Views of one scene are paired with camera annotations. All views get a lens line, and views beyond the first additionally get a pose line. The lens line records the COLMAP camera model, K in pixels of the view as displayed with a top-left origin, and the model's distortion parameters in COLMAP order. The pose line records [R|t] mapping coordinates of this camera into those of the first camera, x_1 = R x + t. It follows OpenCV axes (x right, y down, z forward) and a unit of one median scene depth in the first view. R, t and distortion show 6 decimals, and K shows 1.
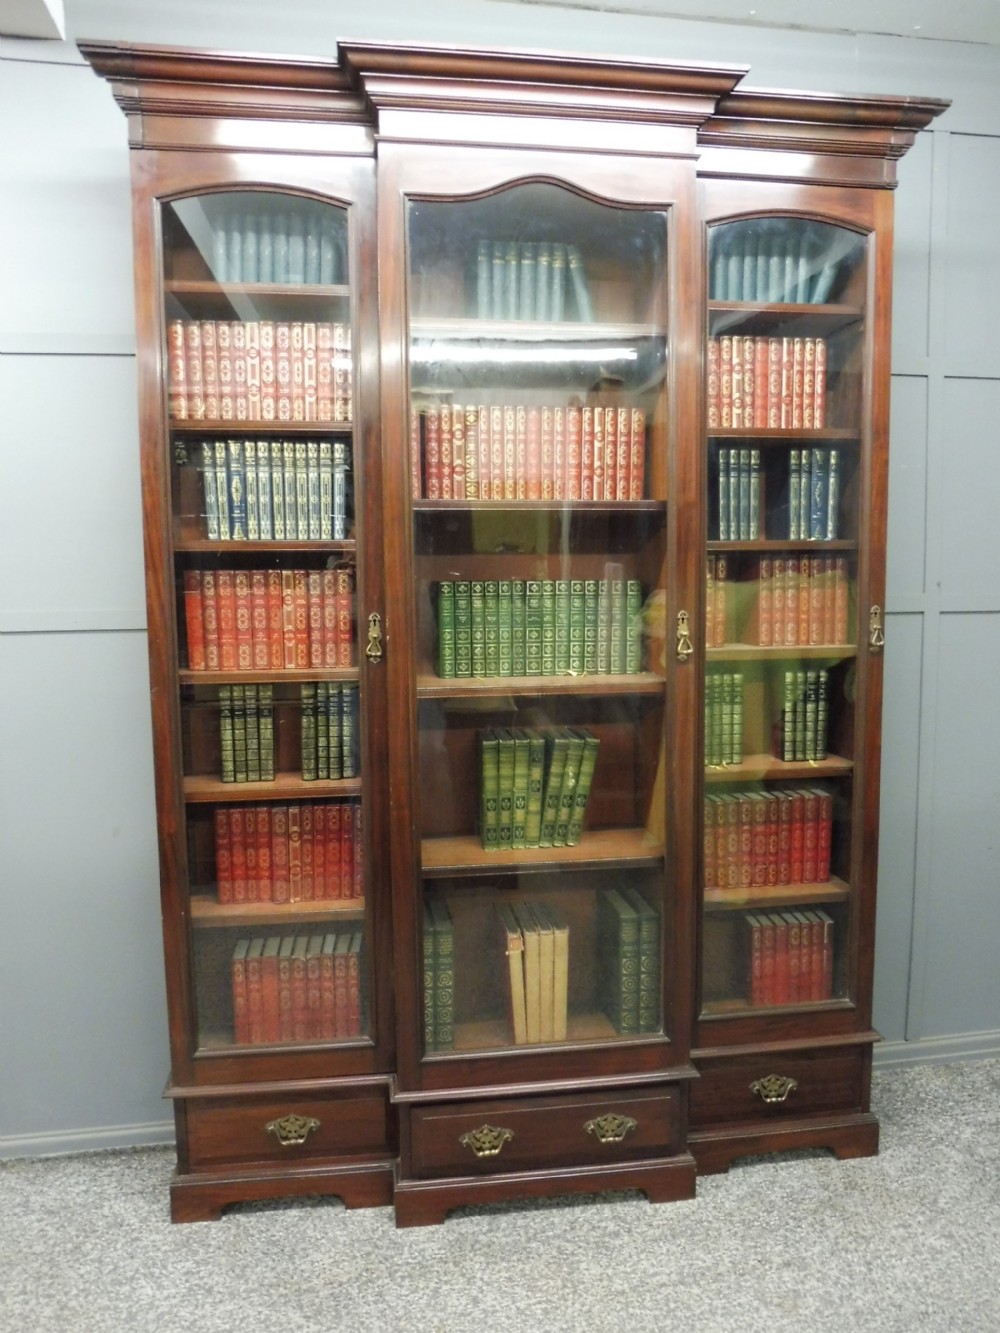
lens RADIAL K [[1019.5, 0, 500.0], [0, 1019.5, 666.5], [0, 0, 1]] dist [-0.040575, 0.013559]
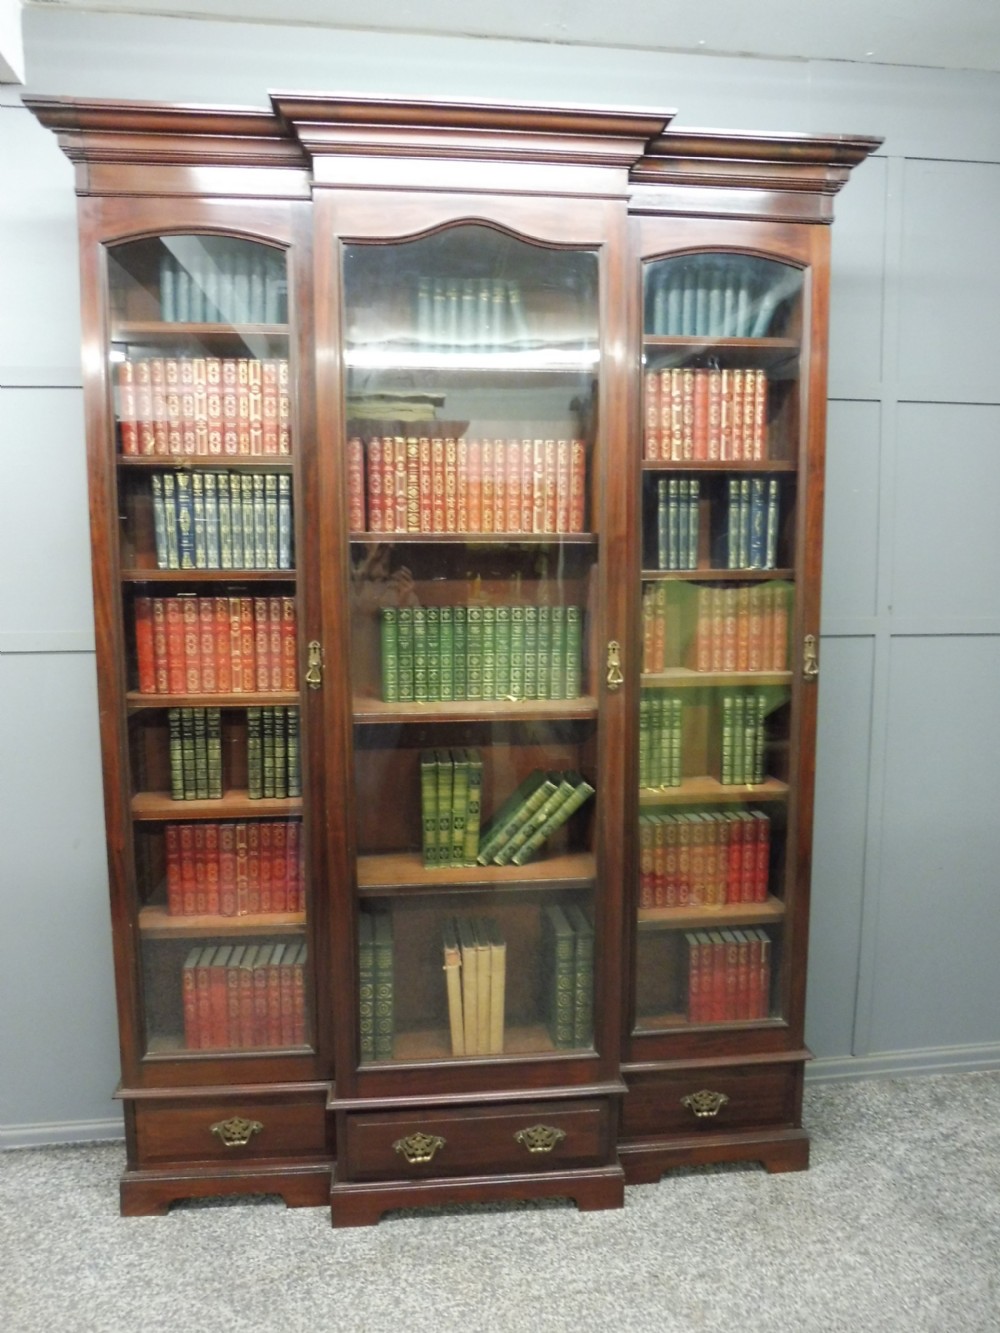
lens RADIAL K [[1019.5, 0, 500.0], [0, 1019.5, 666.5], [0, 0, 1]] dist [-0.040575, 0.013559]
pose [[0.999376, 0.011370, -0.033435, 0.096843], [-0.010797, 0.999792, 0.017280, -0.044550], [0.033624, -0.016908, 0.999292, -0.029222]]
